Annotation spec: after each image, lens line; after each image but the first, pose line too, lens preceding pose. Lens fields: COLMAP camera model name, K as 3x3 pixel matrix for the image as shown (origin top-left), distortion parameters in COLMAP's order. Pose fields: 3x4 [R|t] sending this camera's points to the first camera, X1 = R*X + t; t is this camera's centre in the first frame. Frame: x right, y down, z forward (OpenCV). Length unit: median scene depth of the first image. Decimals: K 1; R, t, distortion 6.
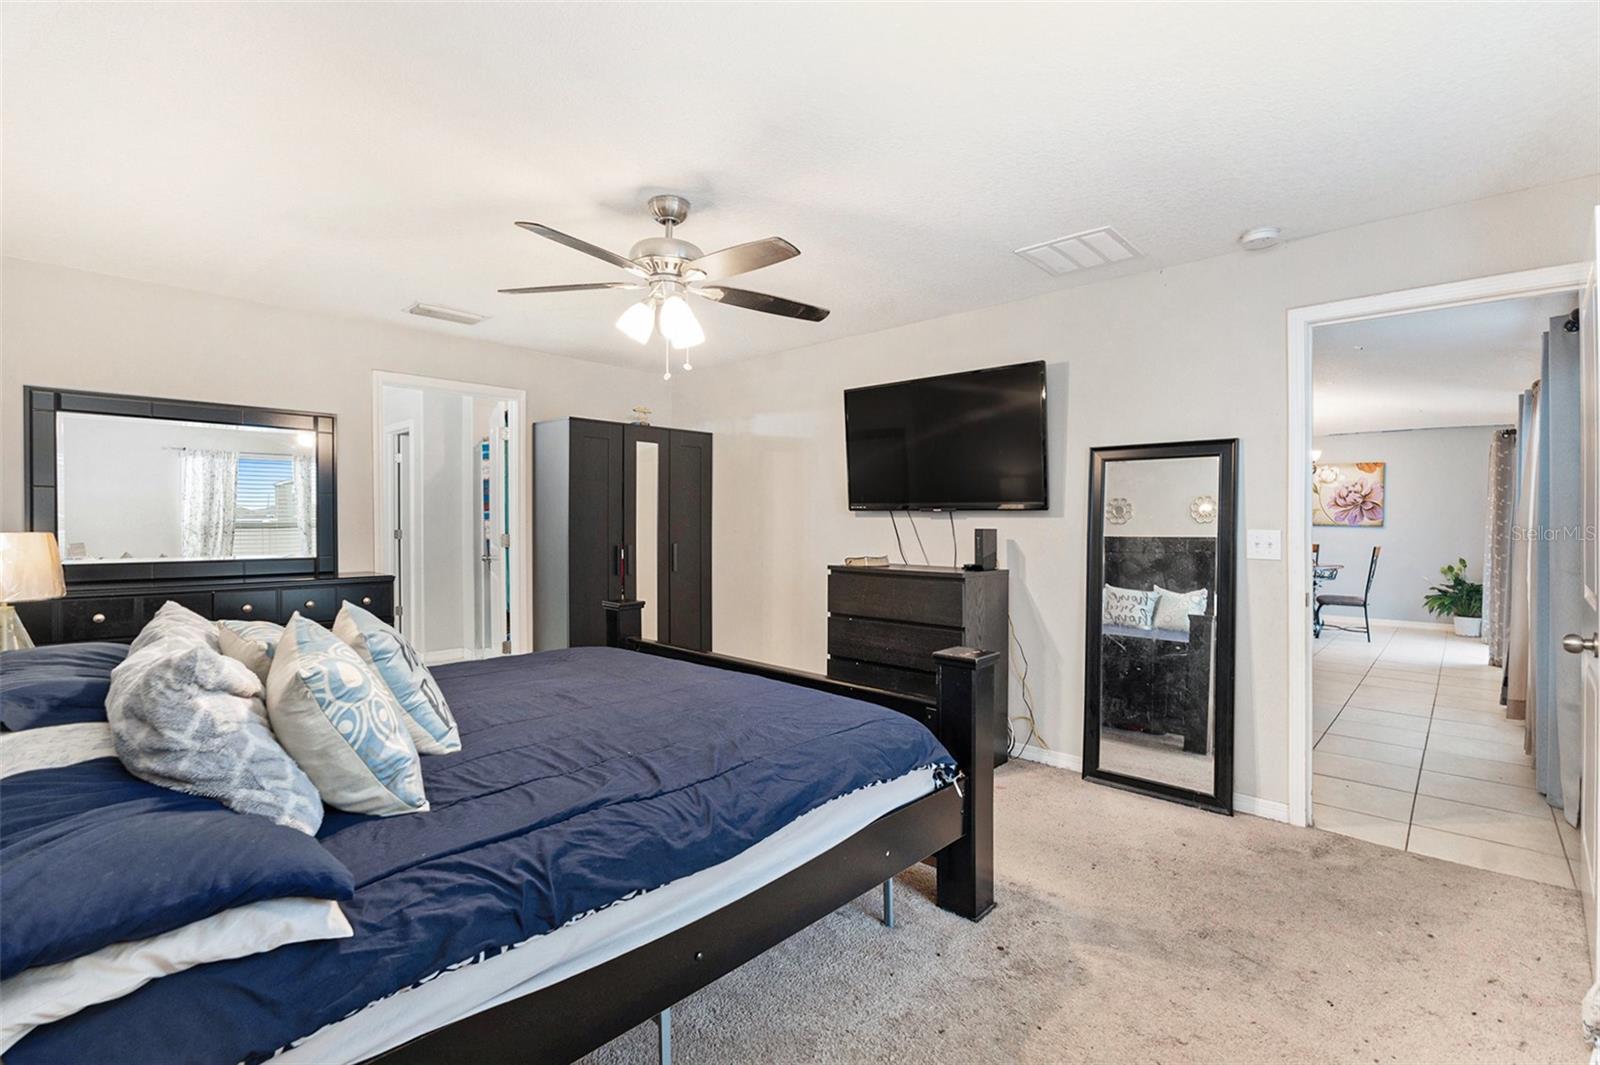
lens RADIAL K [[725.8, 0, 790.4], [0, 725.8, 530.9], [0, 0, 1]] dist [-0.011299, 0.000447]
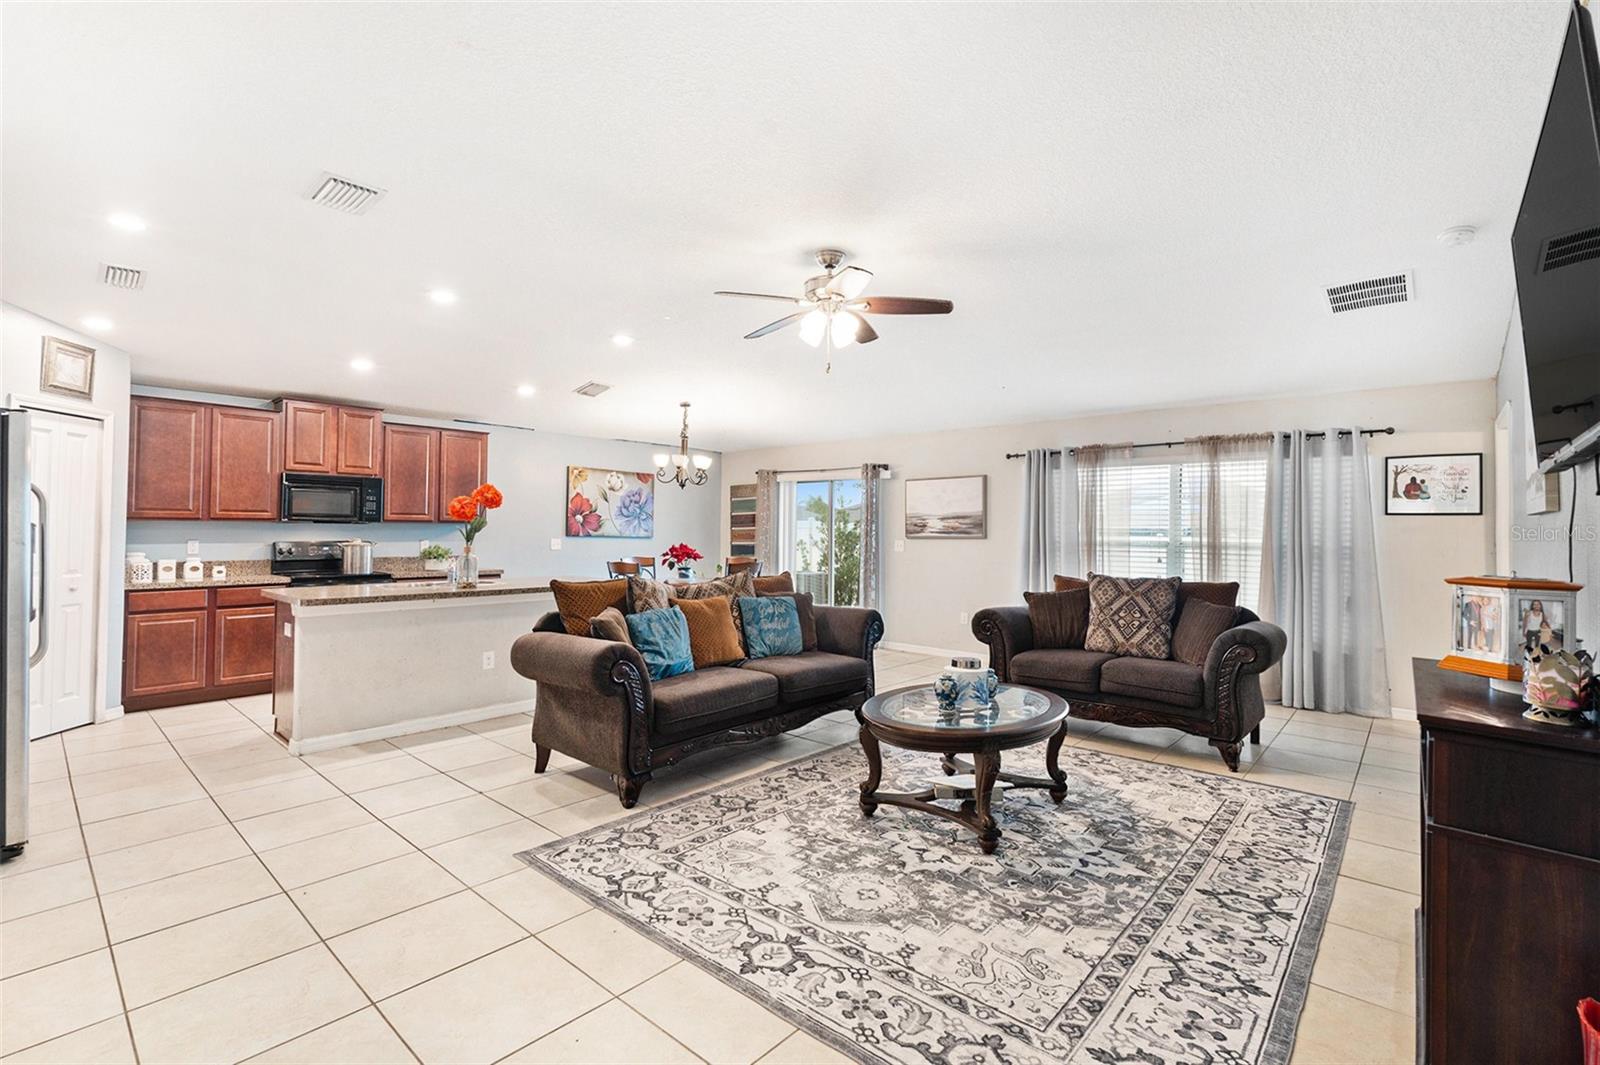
lens RADIAL K [[725.8, 0, 795.1], [0, 725.8, 501.0], [0, 0, 1]] dist [-0.011299, 0.000447]
pose [[-0.045539, 0.041375, 0.998105, -0.229375], [0.010549, 0.999106, -0.040935, -0.014093], [-0.998907, 0.008665, -0.045935, 0.911433]]
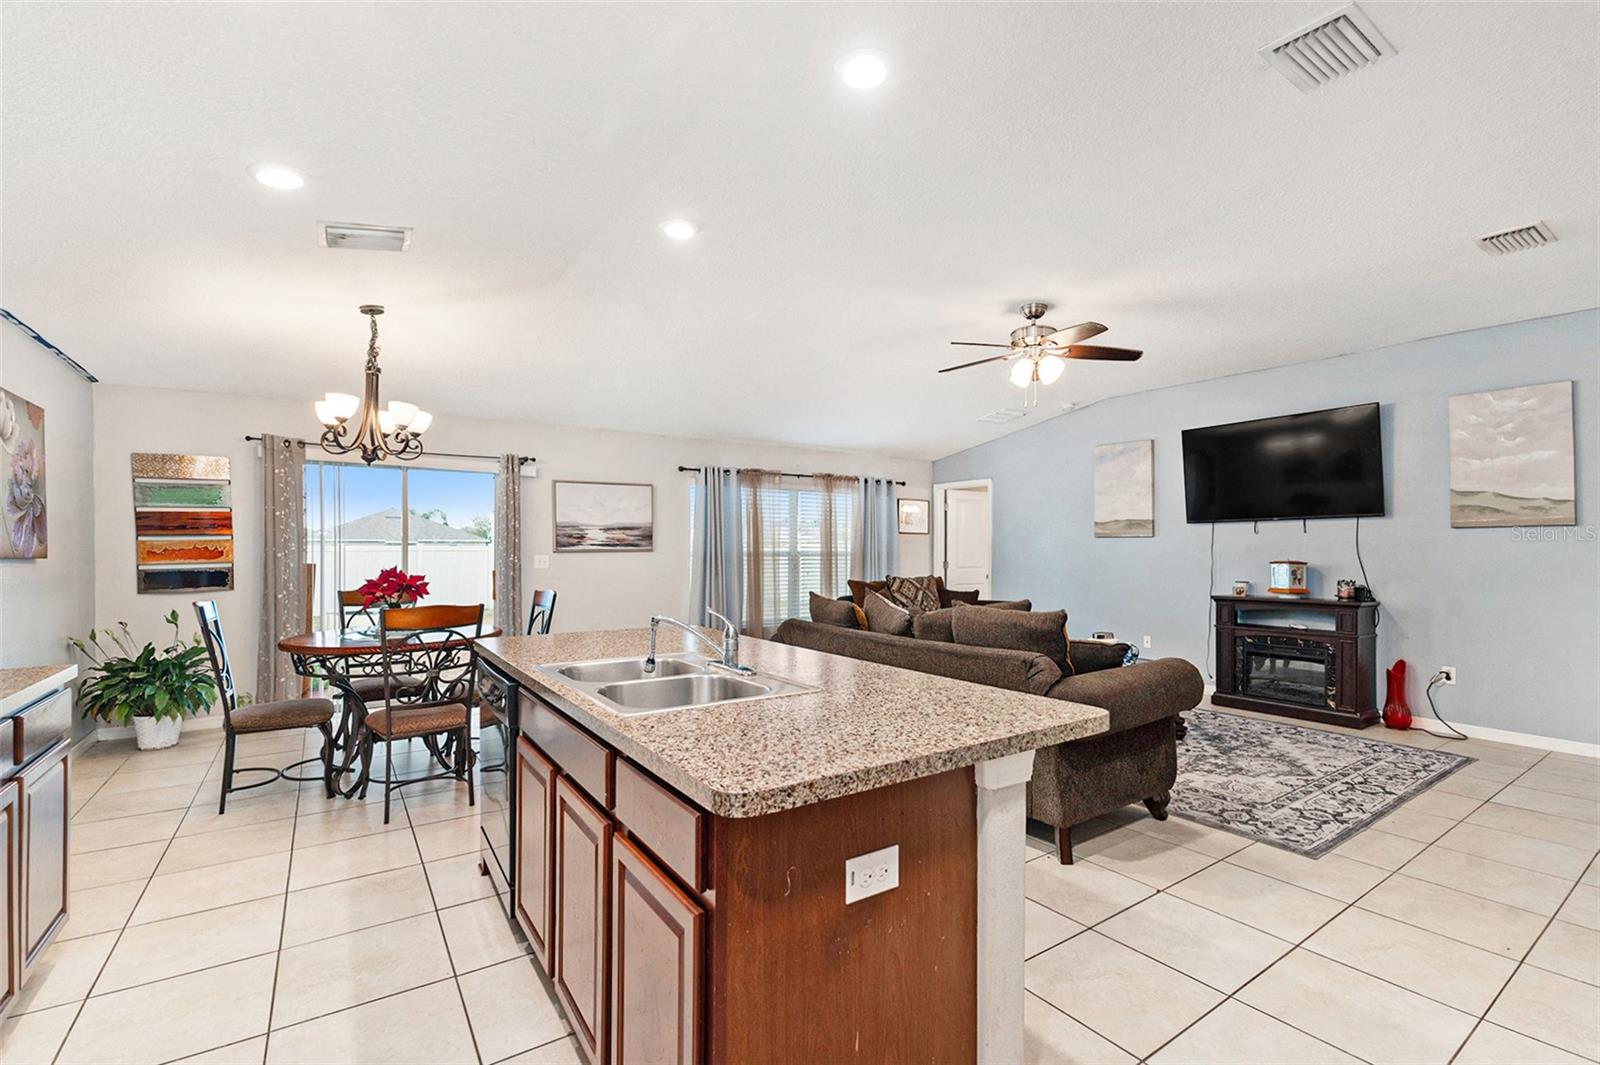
lens RADIAL K [[725.8, 0, 805.8], [0, 725.8, 526.7], [0, 0, 1]] dist [-0.011299, 0.000447]
pose [[-0.981814, 0.001976, 0.189835, 0.320703], [0.000283, 0.999960, -0.008947, -0.023201], [-0.189845, -0.008731, -0.981775, 1.444394]]
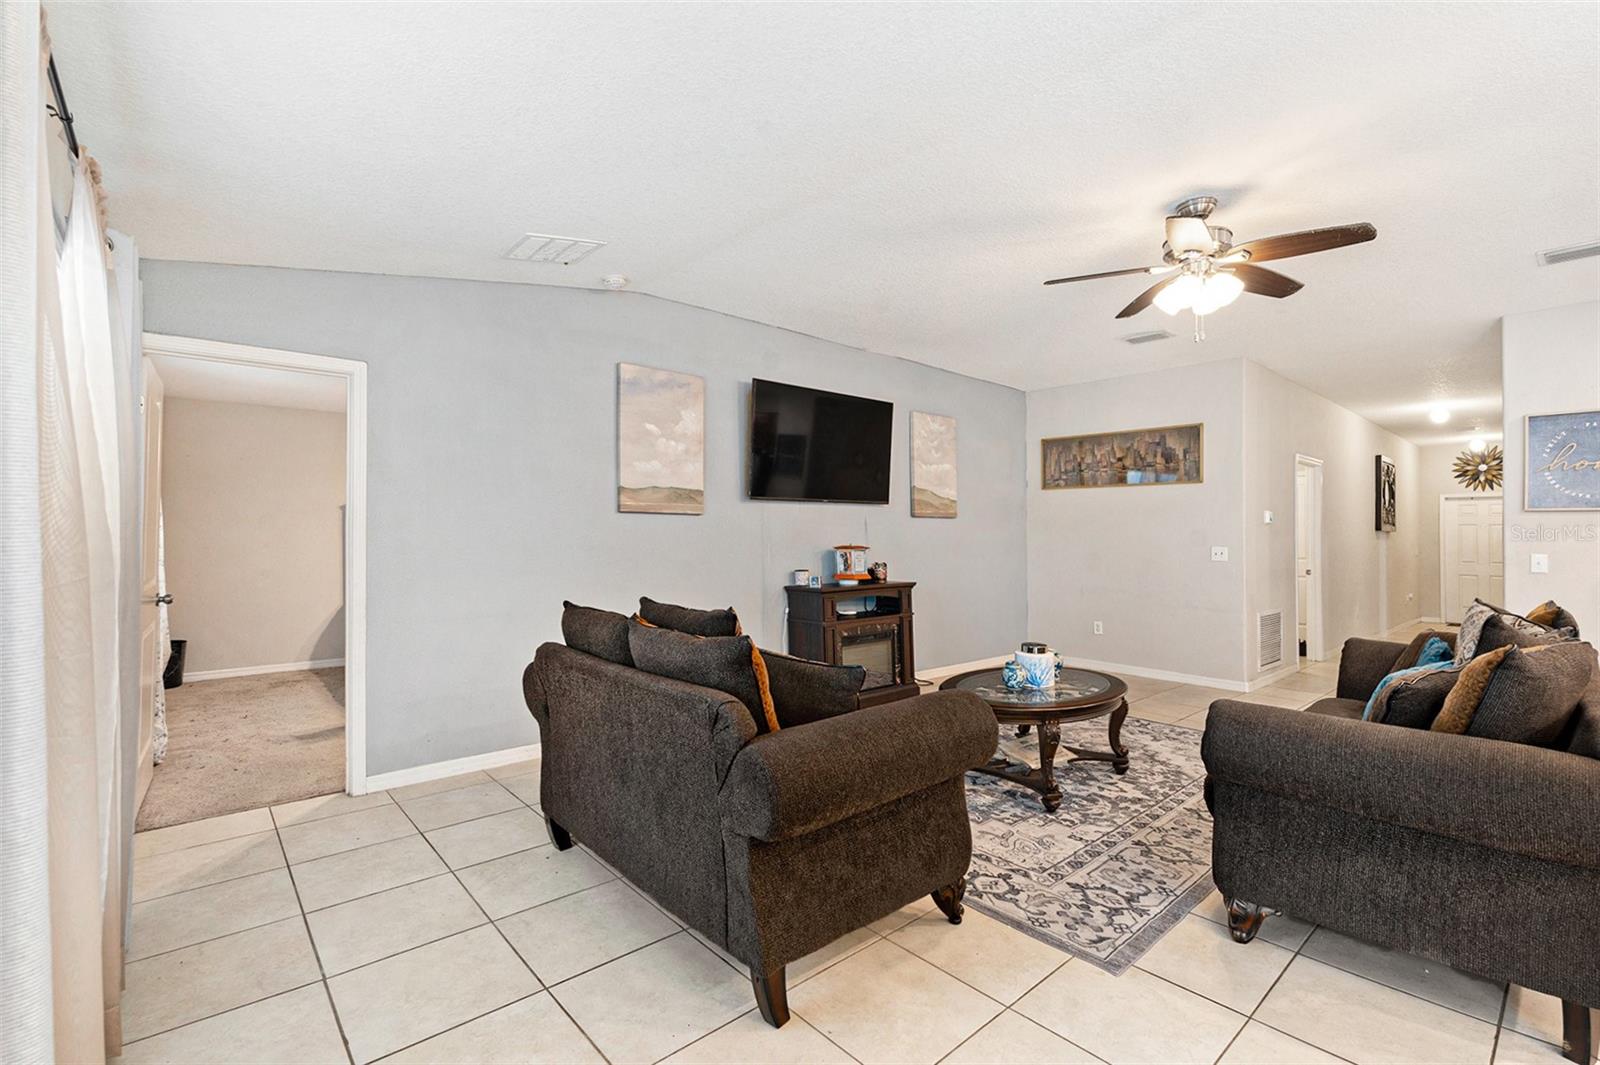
lens RADIAL K [[725.8, 0, 787.6], [0, 725.8, 530.7], [0, 0, 1]] dist [-0.011299, 0.000447]
pose [[-0.070791, -0.007733, -0.997461, 0.670472], [-0.026329, 0.999636, -0.005881, -0.004882], [0.997144, 0.025846, -0.070968, 0.665030]]
